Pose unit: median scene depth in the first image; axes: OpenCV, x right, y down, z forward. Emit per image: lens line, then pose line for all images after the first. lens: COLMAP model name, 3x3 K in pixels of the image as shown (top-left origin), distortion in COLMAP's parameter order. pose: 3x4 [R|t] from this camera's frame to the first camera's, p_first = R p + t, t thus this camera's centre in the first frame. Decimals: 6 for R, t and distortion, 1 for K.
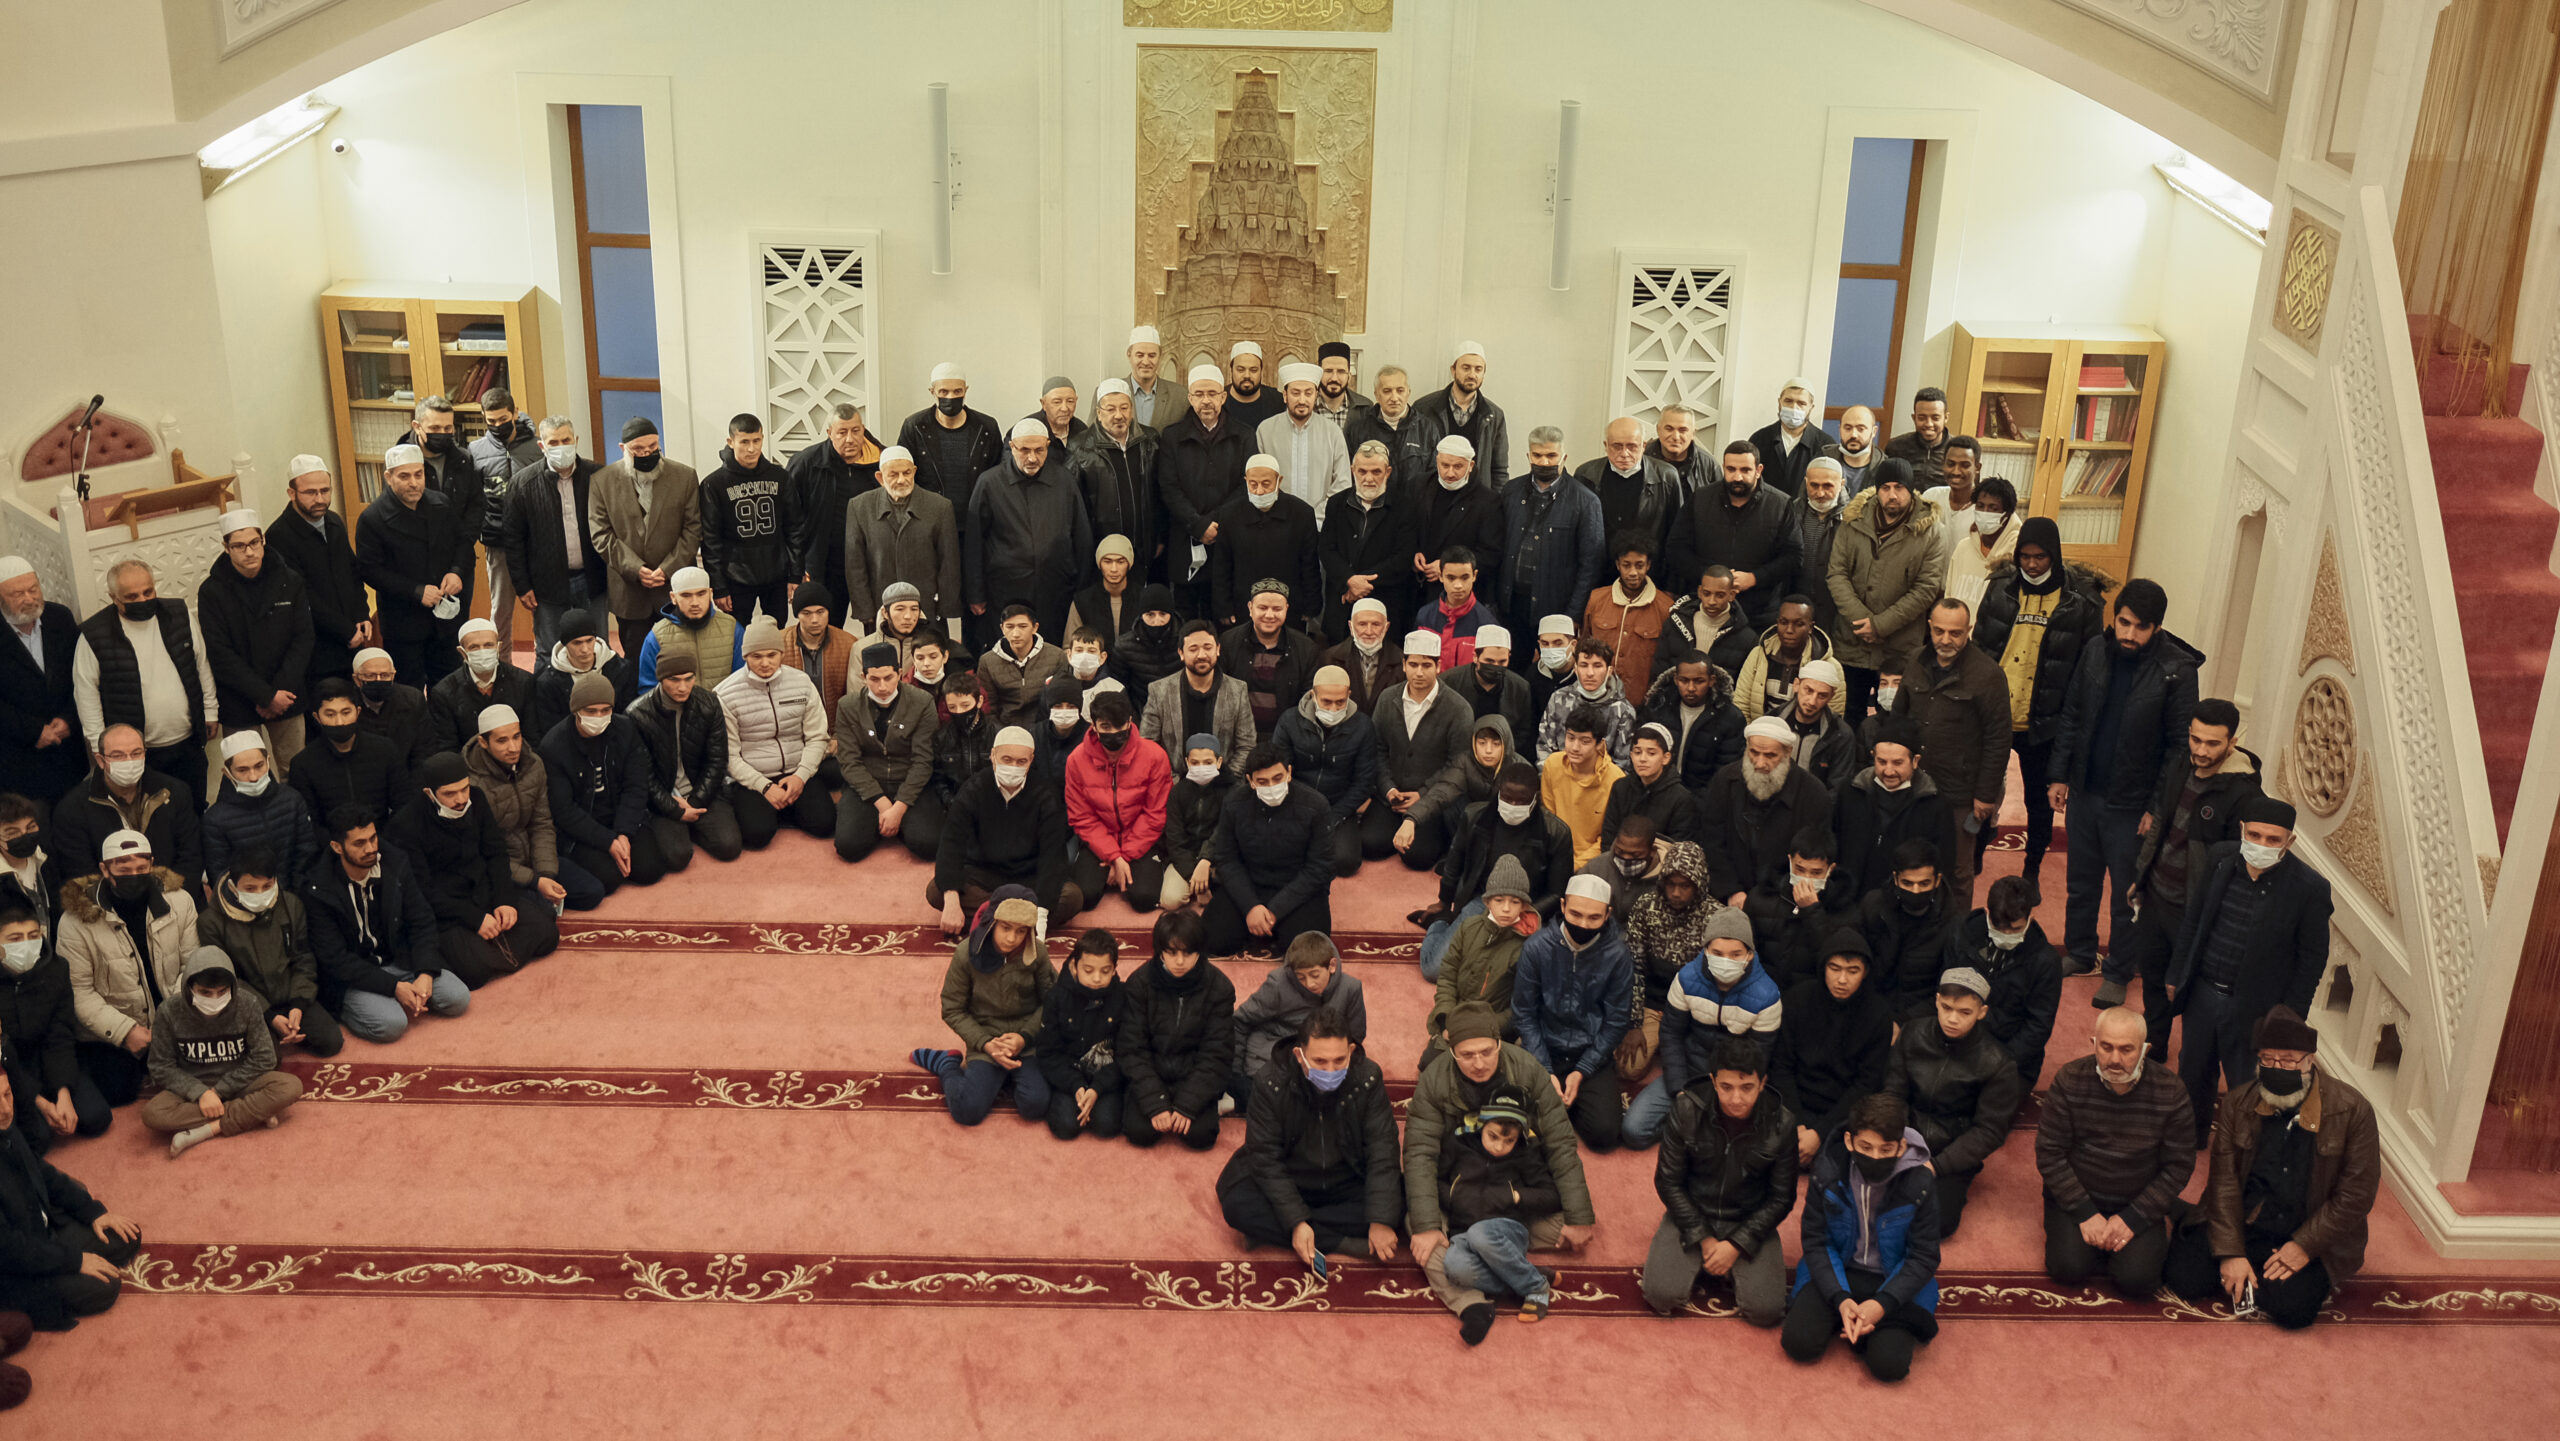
lens RADIAL K [[2609.7, 0, 1280.0], [0, 2609.7, 720.5], [0, 0, 1]] dist [-0.006537, 0.026554]
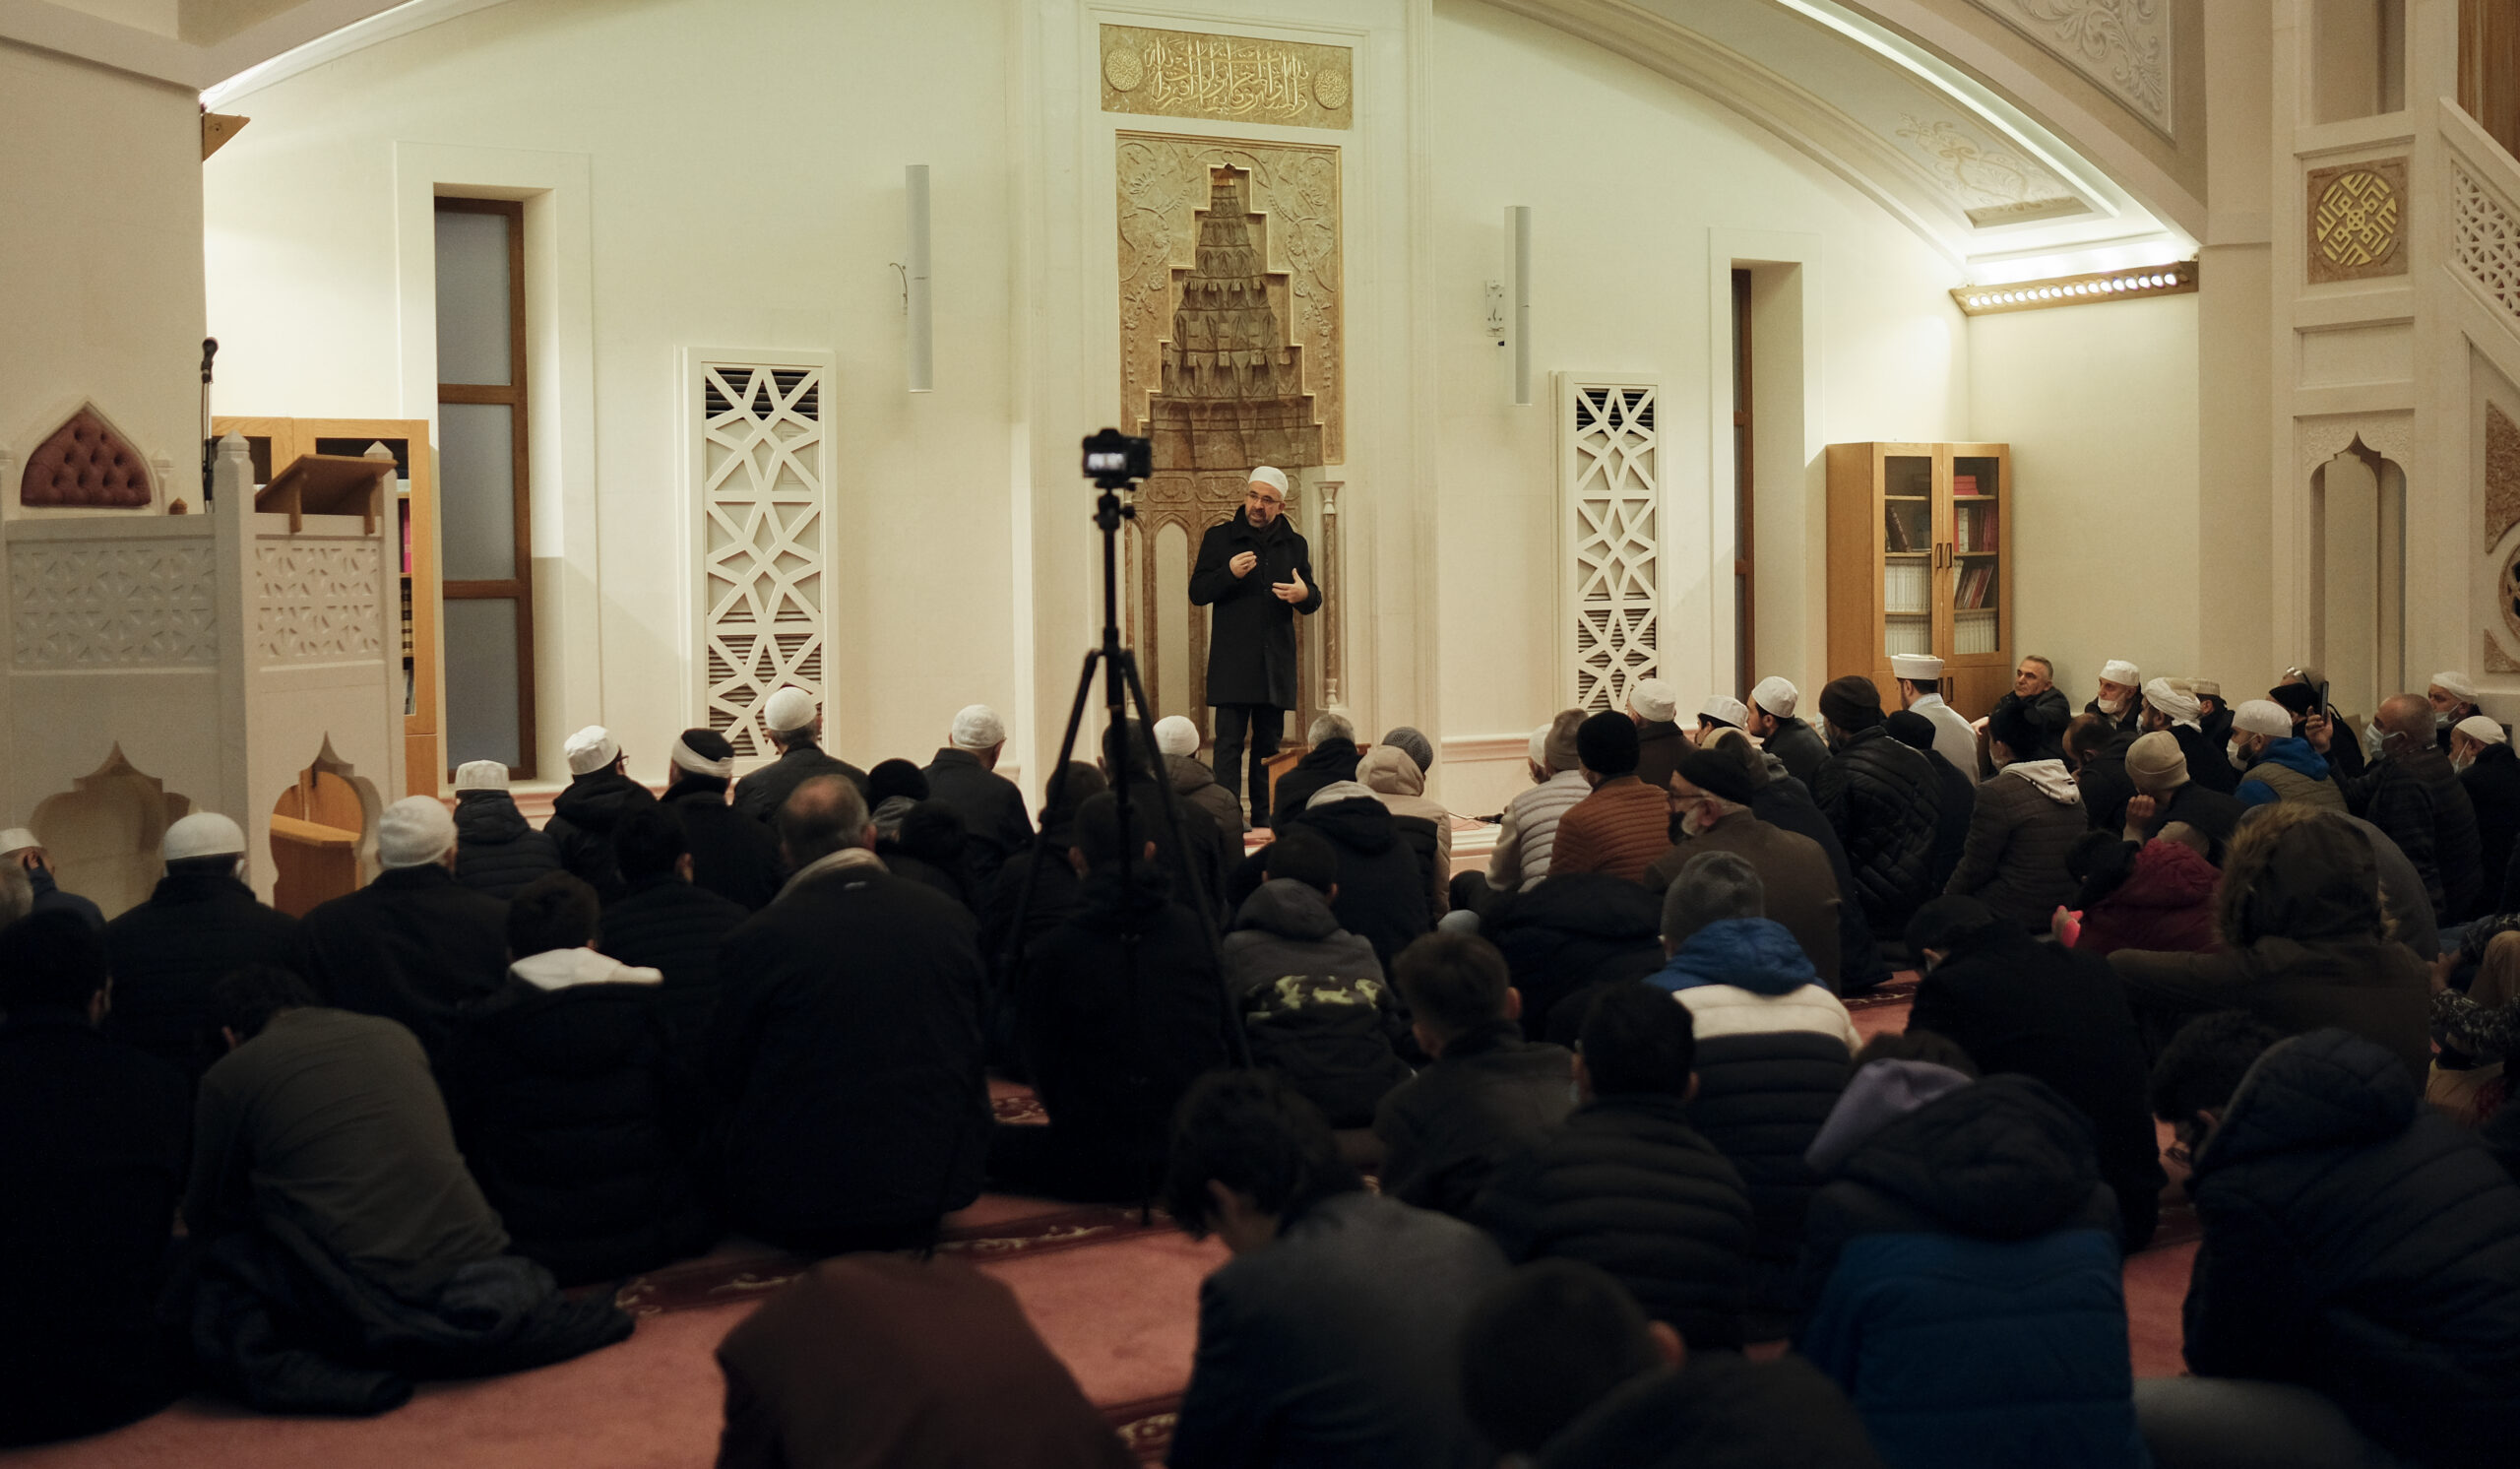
lens RADIAL K [[2808.8, 0, 1193.3], [0, 2808.8, 685.6], [0, 0, 1]] dist [-0.017481, 0.037441]
pose [[0.861531, -0.062016, 0.503904, -0.503763], [0.238057, 0.925987, -0.293047, 0.191586], [-0.448435, 0.372426, 0.812530, 0.278036]]
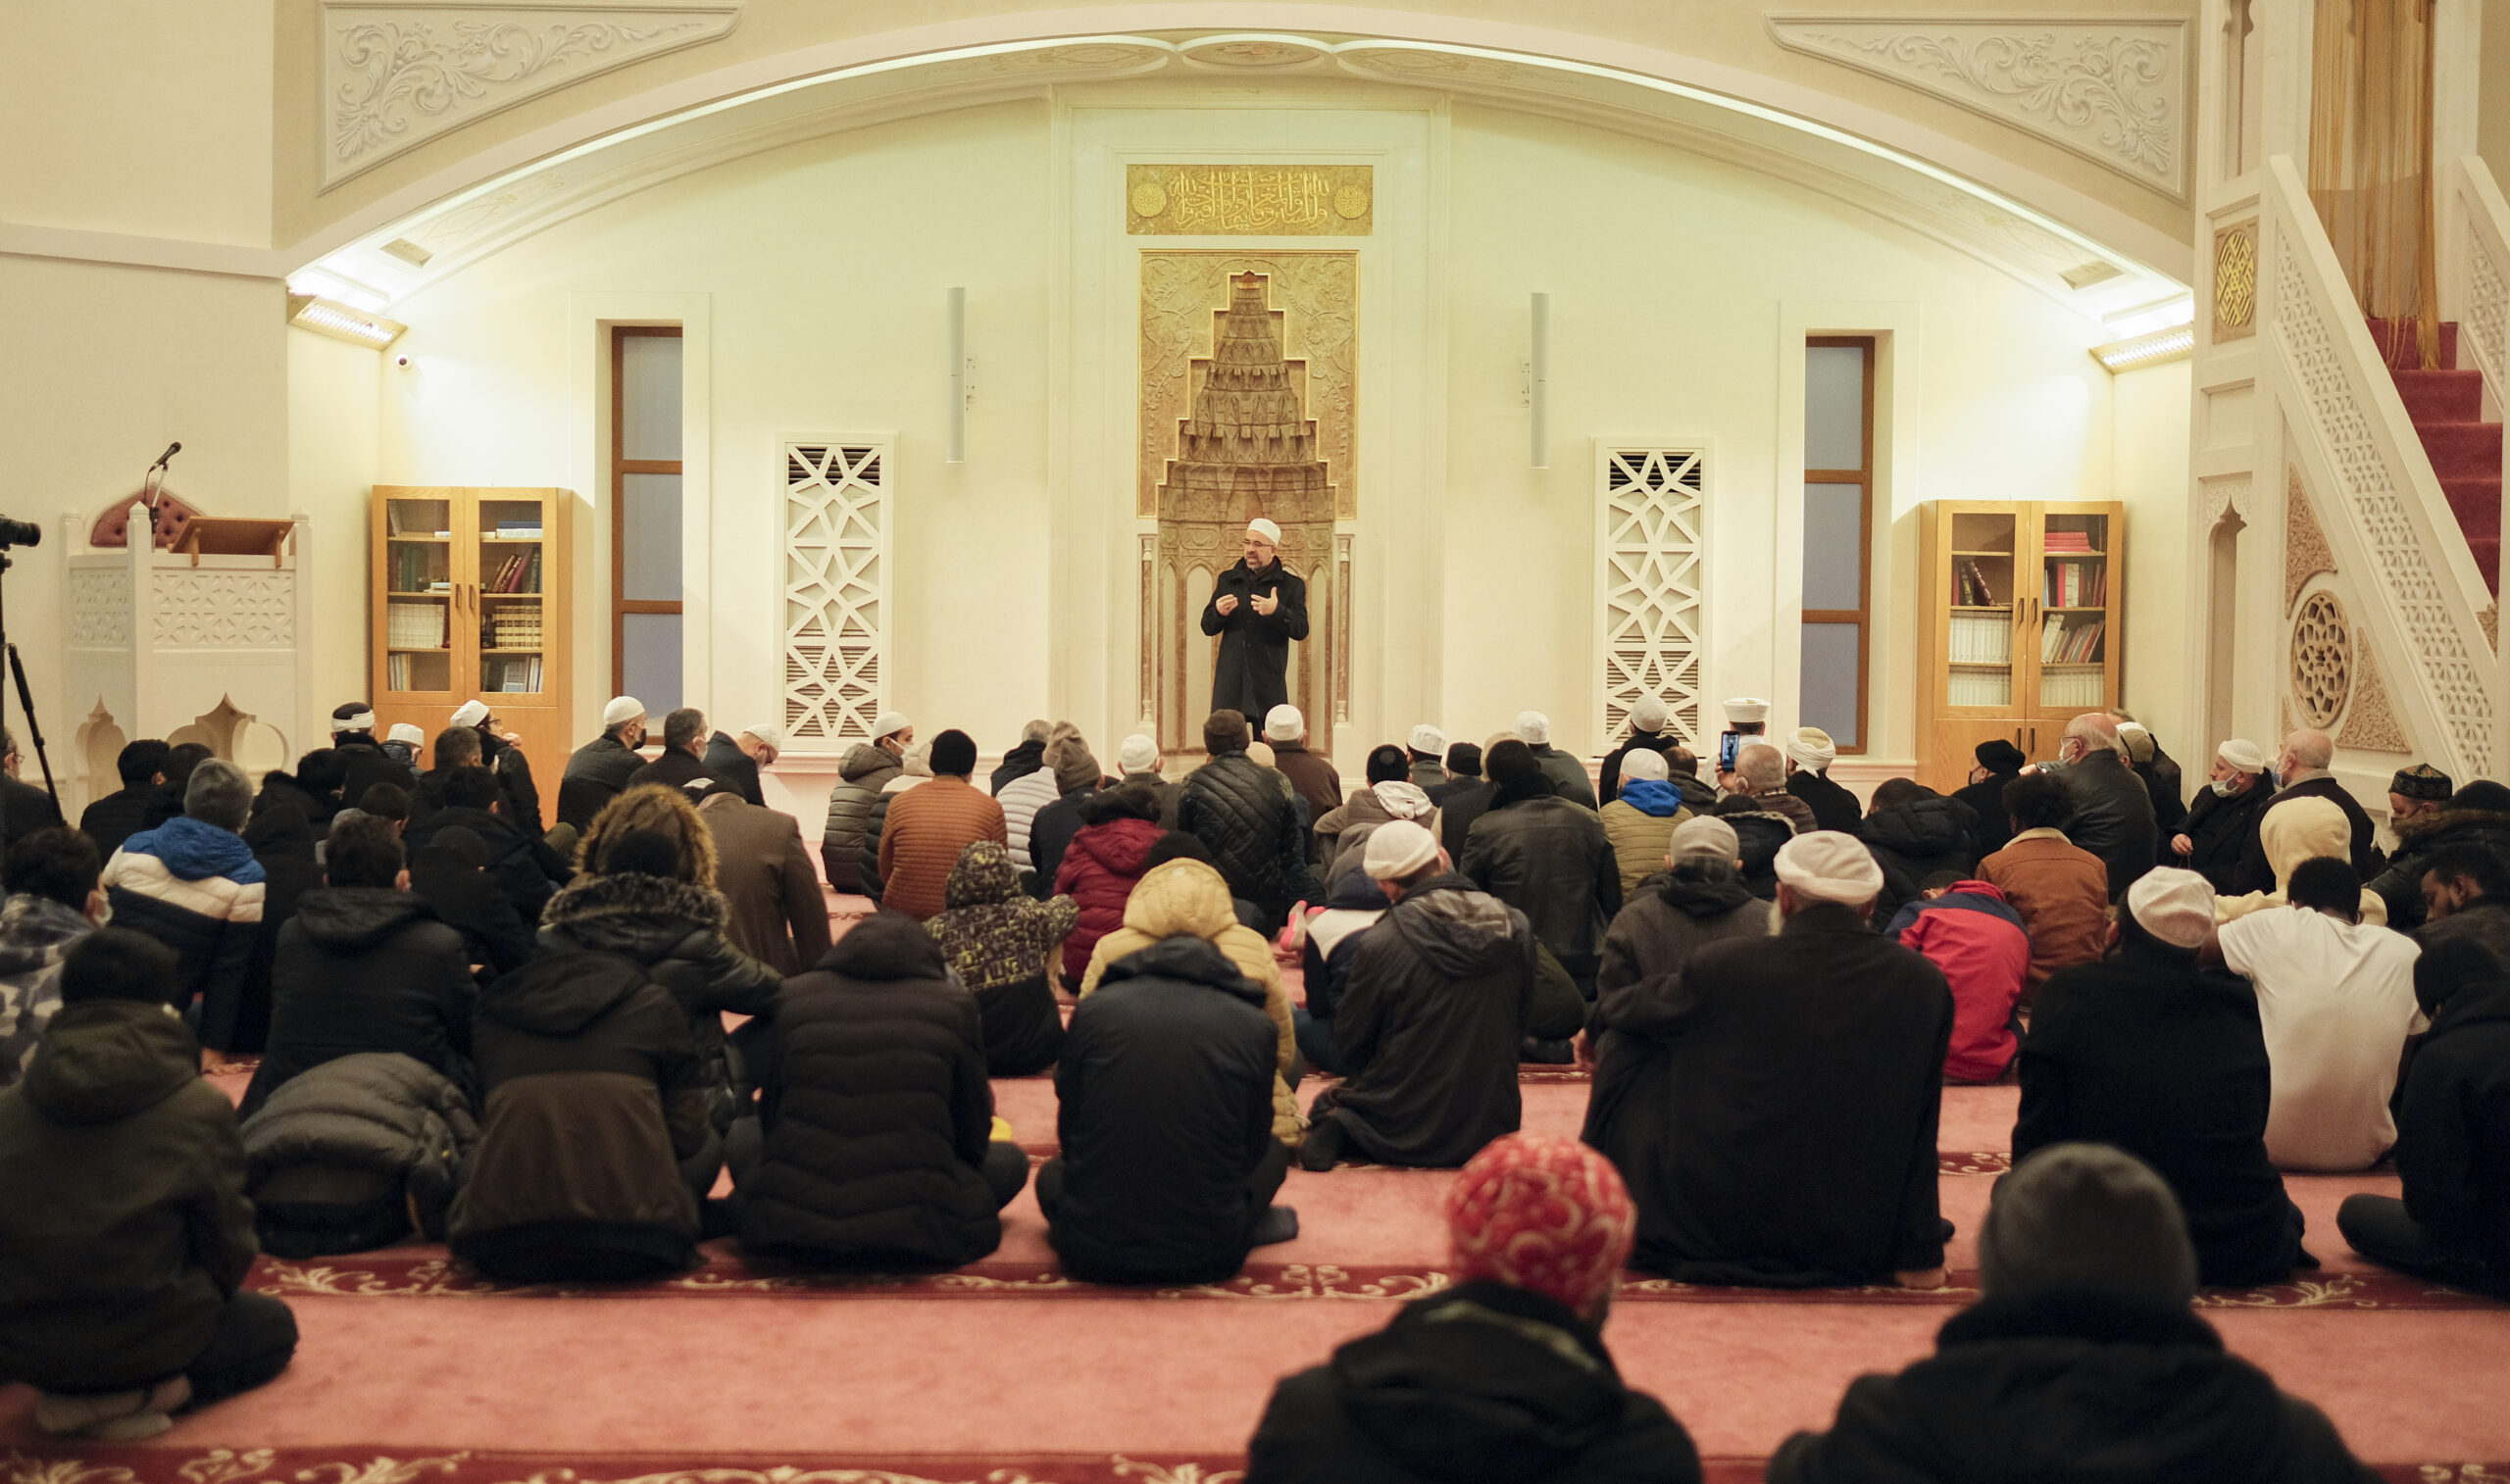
lens RADIAL K [[2701.4, 0, 1192.3], [0, 2701.4, 748.9], [0, 0, 1]] dist [-0.011223, 0.024131]
pose [[0.999699, -0.019206, -0.015271, -0.018699], [0.012663, 0.936899, -0.349371, 0.320710], [0.021018, 0.349072, 0.936860, 0.013358]]
